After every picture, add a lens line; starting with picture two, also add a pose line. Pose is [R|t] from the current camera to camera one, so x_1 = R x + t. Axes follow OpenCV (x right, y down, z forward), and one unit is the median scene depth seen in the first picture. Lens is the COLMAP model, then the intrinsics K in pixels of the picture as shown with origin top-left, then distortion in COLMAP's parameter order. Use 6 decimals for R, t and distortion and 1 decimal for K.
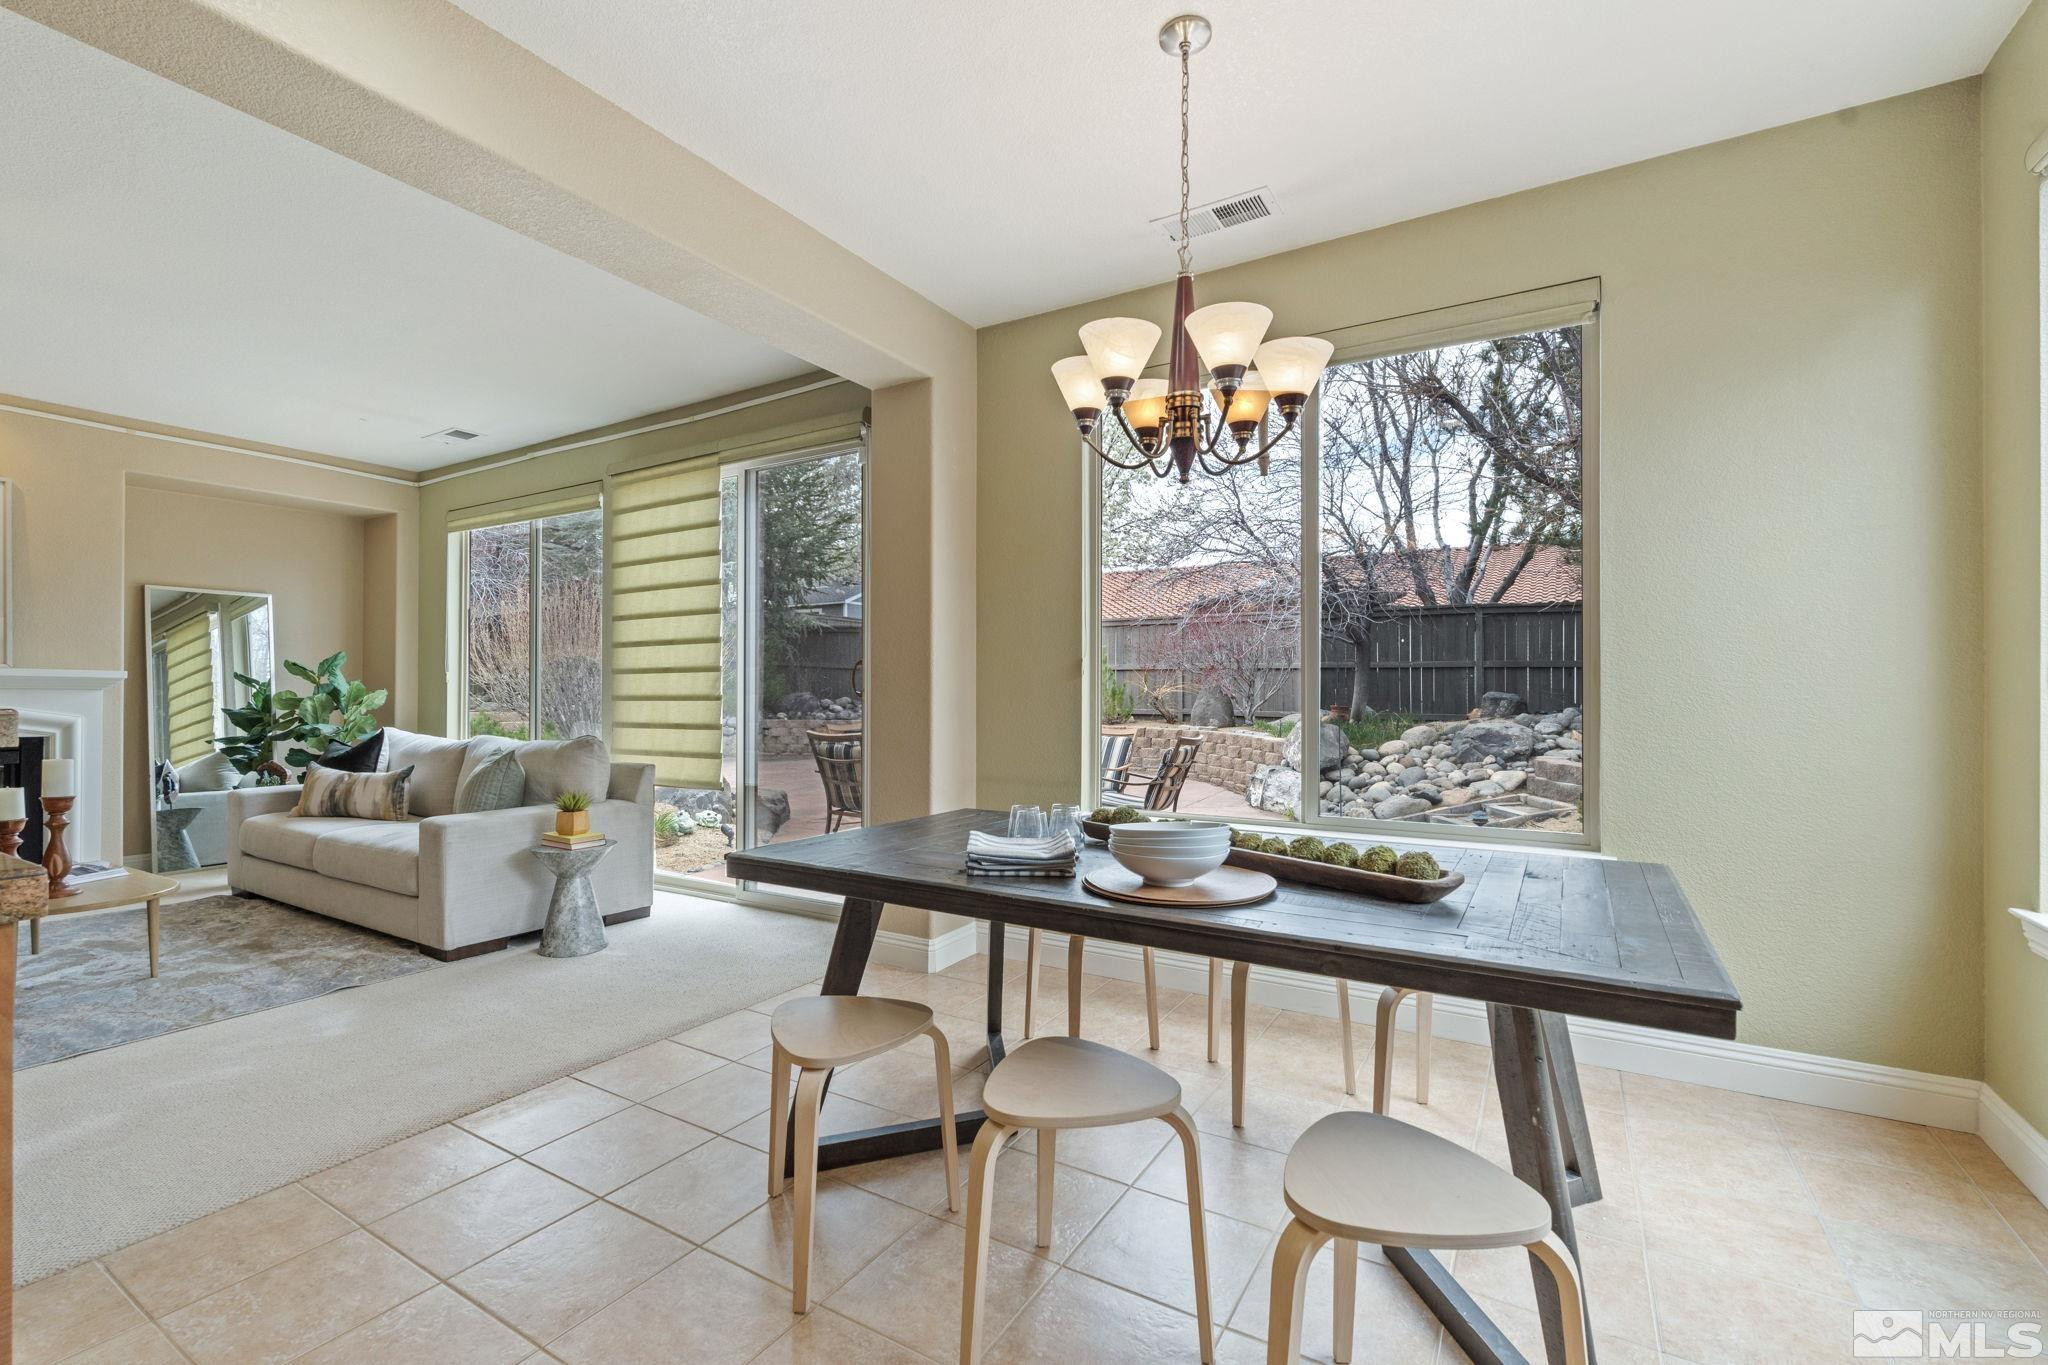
lens RADIAL K [[891.1, 0, 1024.0], [0, 891.1, 682.5], [0, 0, 1]] dist [-0.001991, -0.000515]
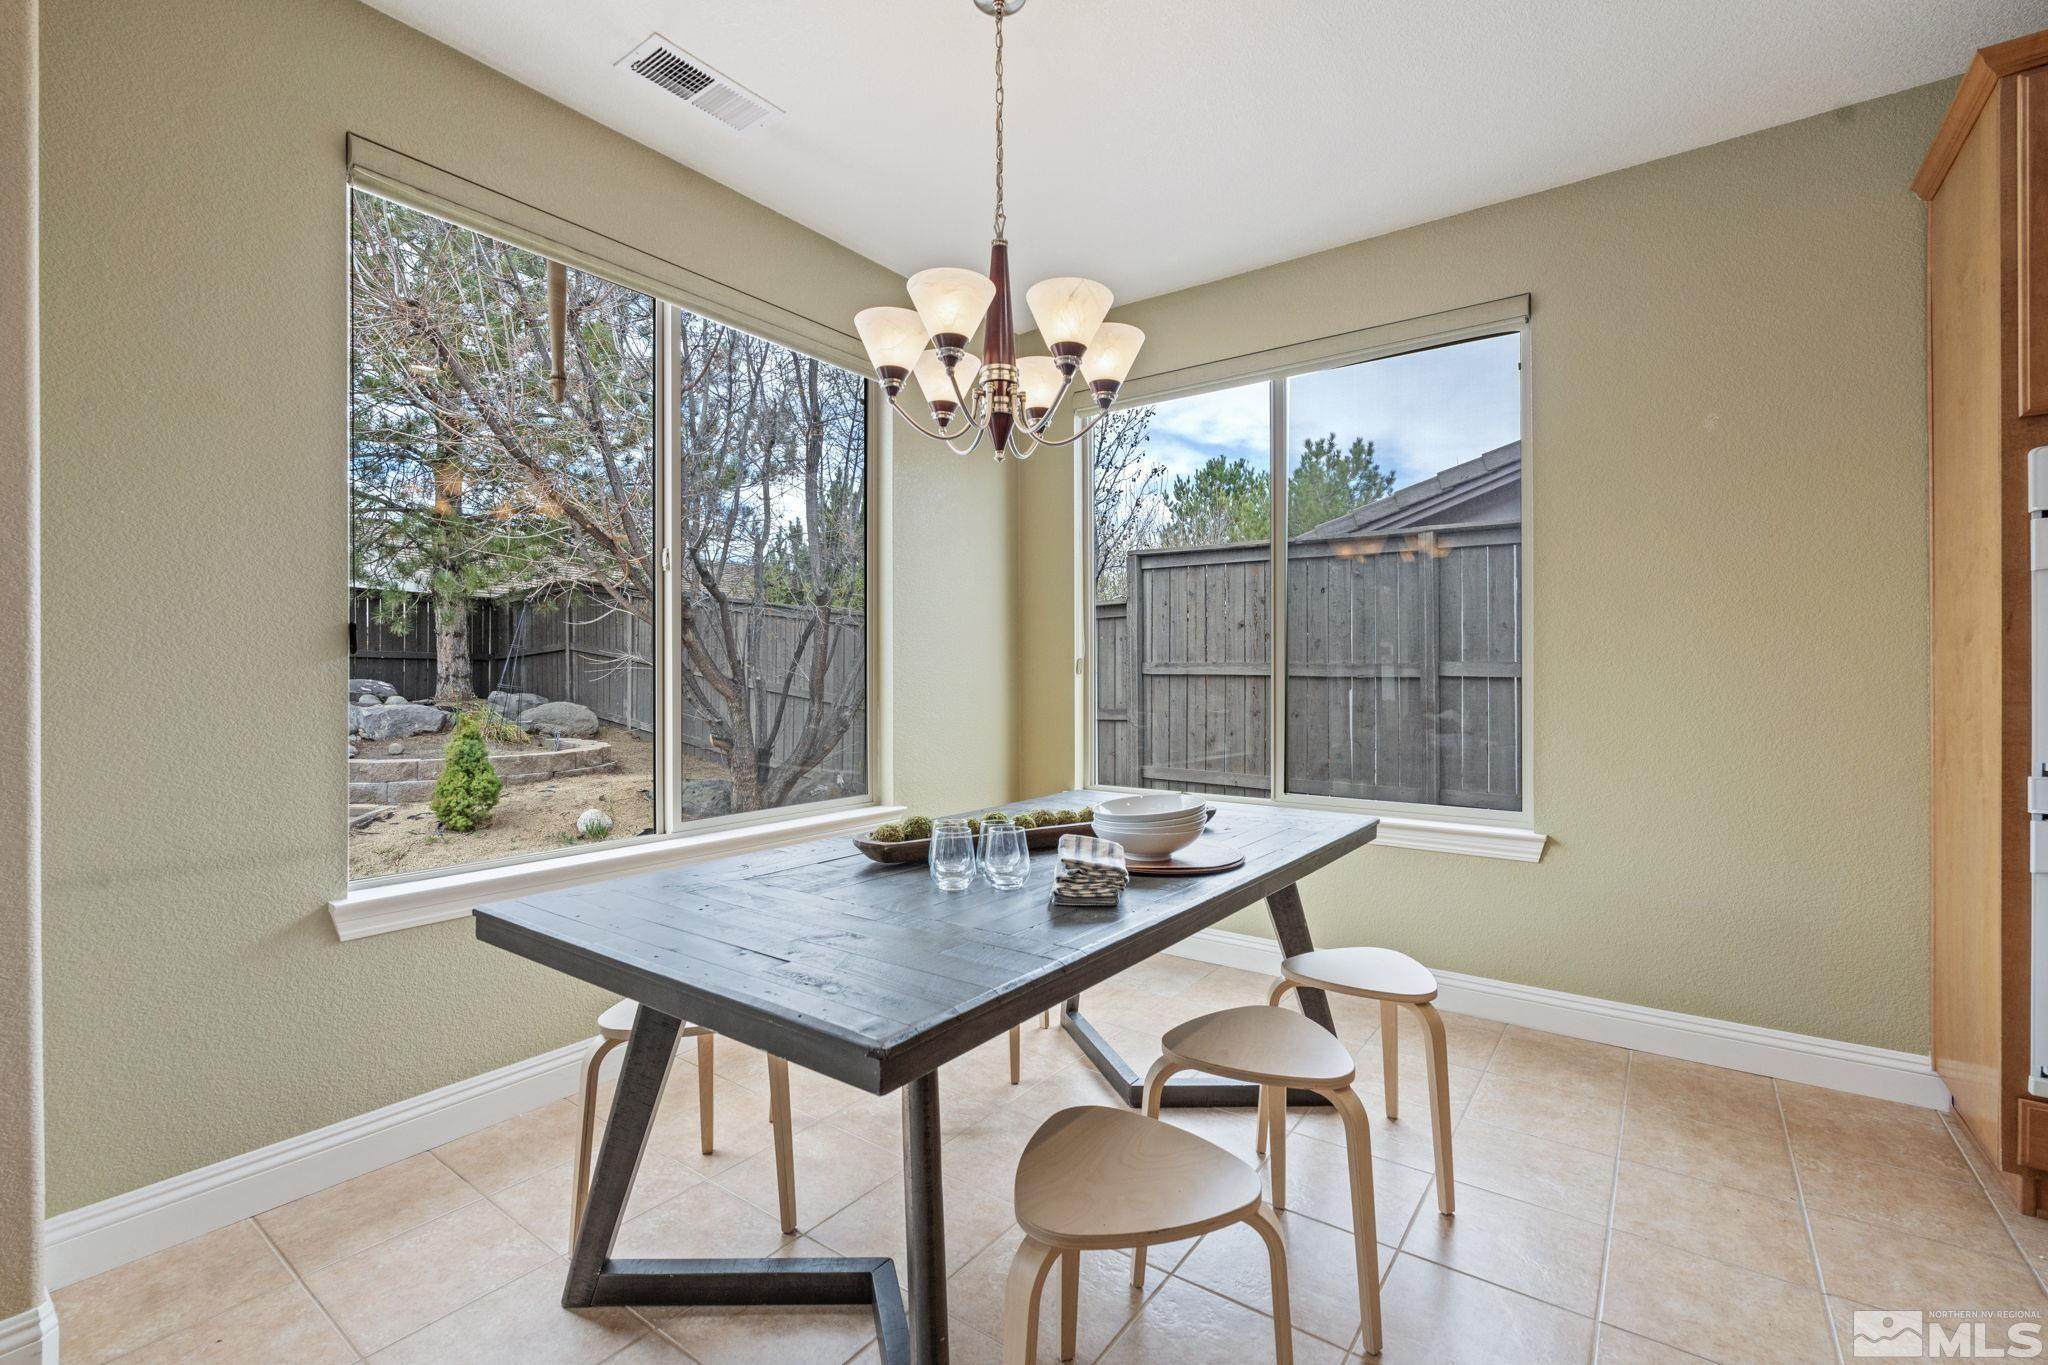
lens RADIAL K [[888.5, 0, 1008.6], [0, 888.5, 679.9], [0, 0, 1]] dist [-0.008967, 0.000090]
pose [[0.095719, -0.003742, 0.995401, -0.359721], [-0.004659, 0.999980, 0.004208, 0.003154], [-0.995397, -0.005040, 0.095700, 0.422149]]
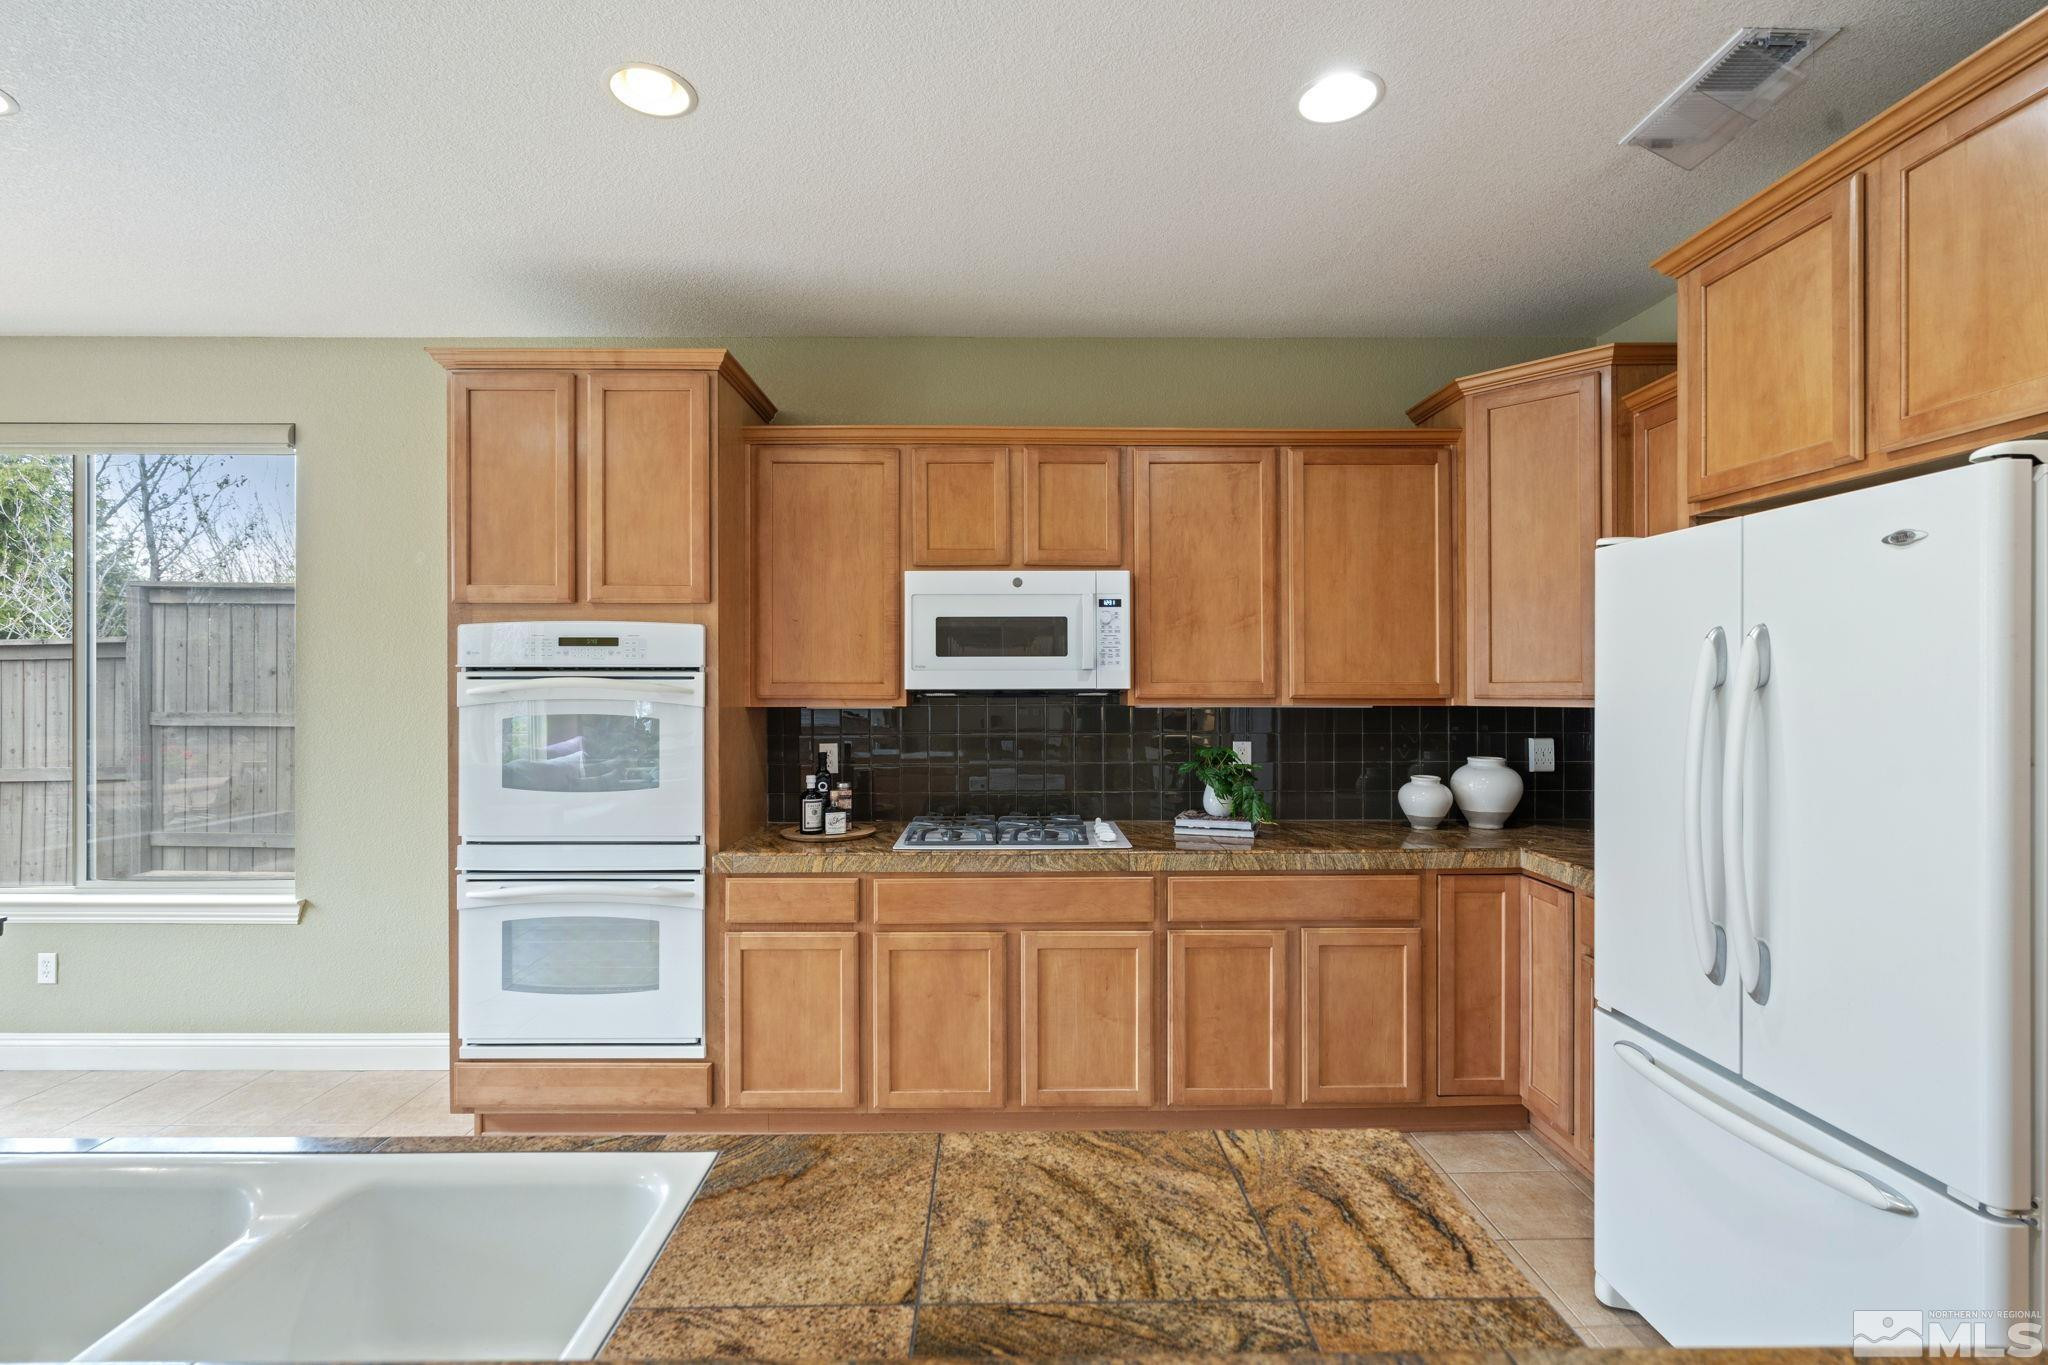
lens RADIAL K [[957.6, 0, 1021.1], [0, 957.6, 686.2], [0, 0, 1]] dist [-0.001605, -0.000515]
pose [[-0.524056, -0.004721, 0.851671, -0.667745], [-0.005270, 0.999983, 0.002301, -0.064355], [-0.851668, -0.003282, -0.524072, 0.014792]]
